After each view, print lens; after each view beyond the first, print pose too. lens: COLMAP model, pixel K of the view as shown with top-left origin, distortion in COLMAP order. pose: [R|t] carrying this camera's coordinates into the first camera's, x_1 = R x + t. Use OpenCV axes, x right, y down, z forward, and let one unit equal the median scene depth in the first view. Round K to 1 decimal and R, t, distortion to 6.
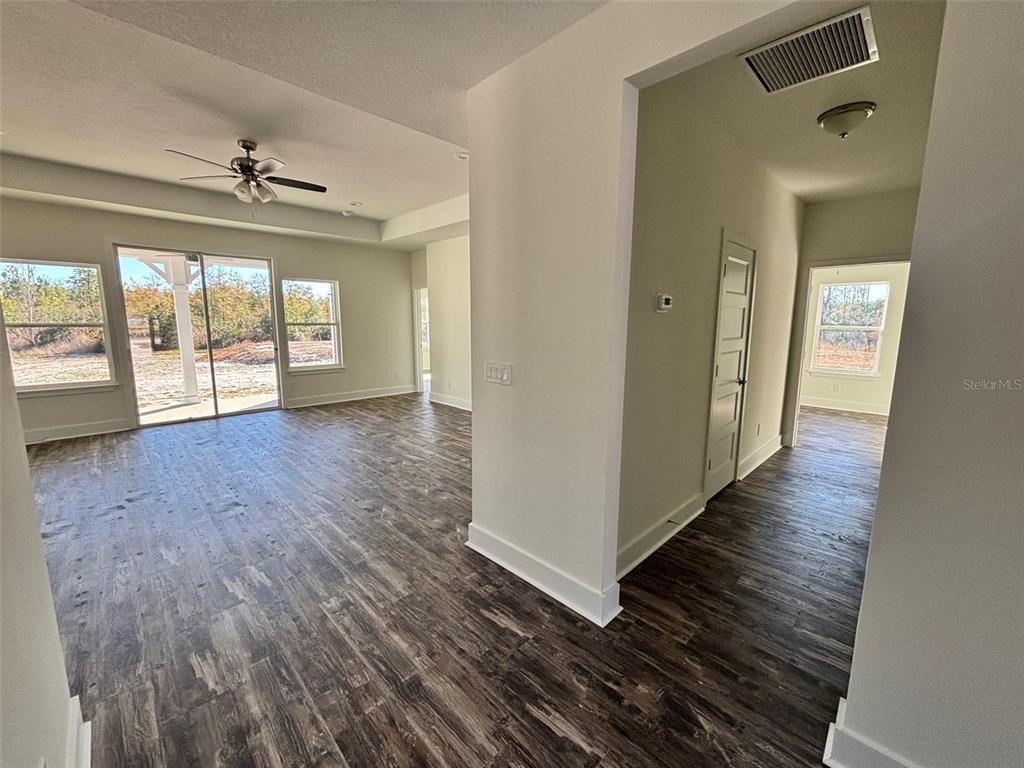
lens RADIAL K [[416.4, 0, 512.5], [0, 416.4, 381.0], [0, 0, 1]] dist [0.002057, 0.000859]
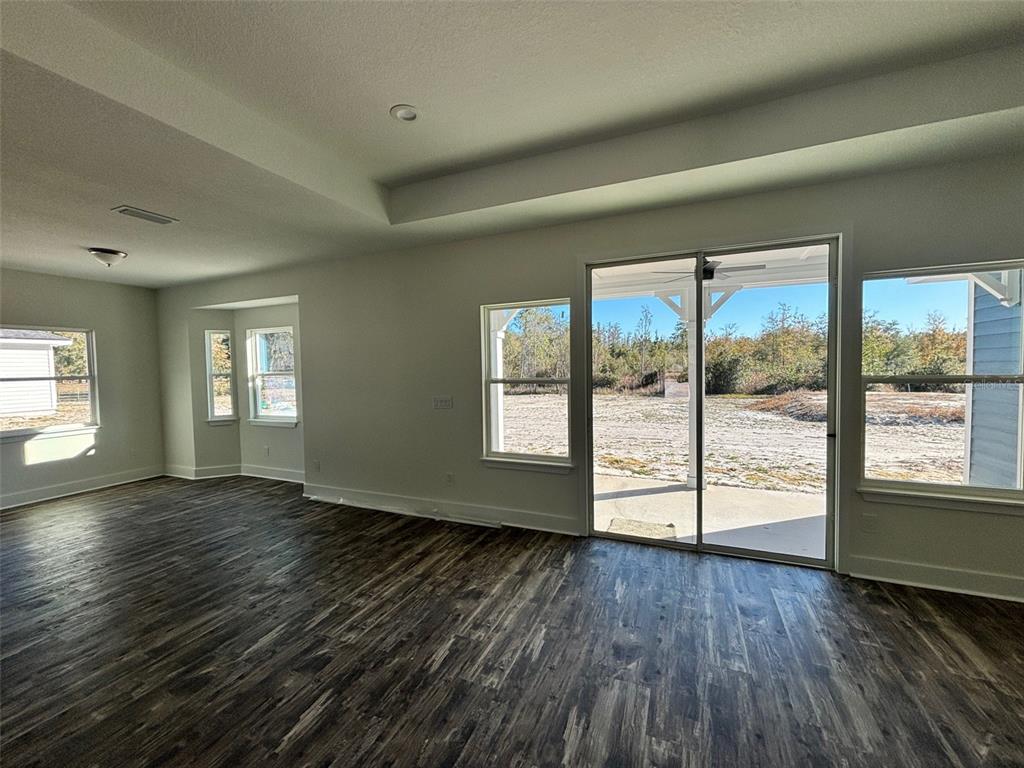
lens RADIAL K [[416.4, 0, 509.8], [0, 416.4, 381.9], [0, 0, 1]] dist [0.002057, 0.000859]
pose [[0.374384, 0.021161, -0.927032, -0.287907], [-0.114967, 0.993085, -0.023761, -0.083774], [0.920119, 0.115474, 0.374227, 0.516425]]
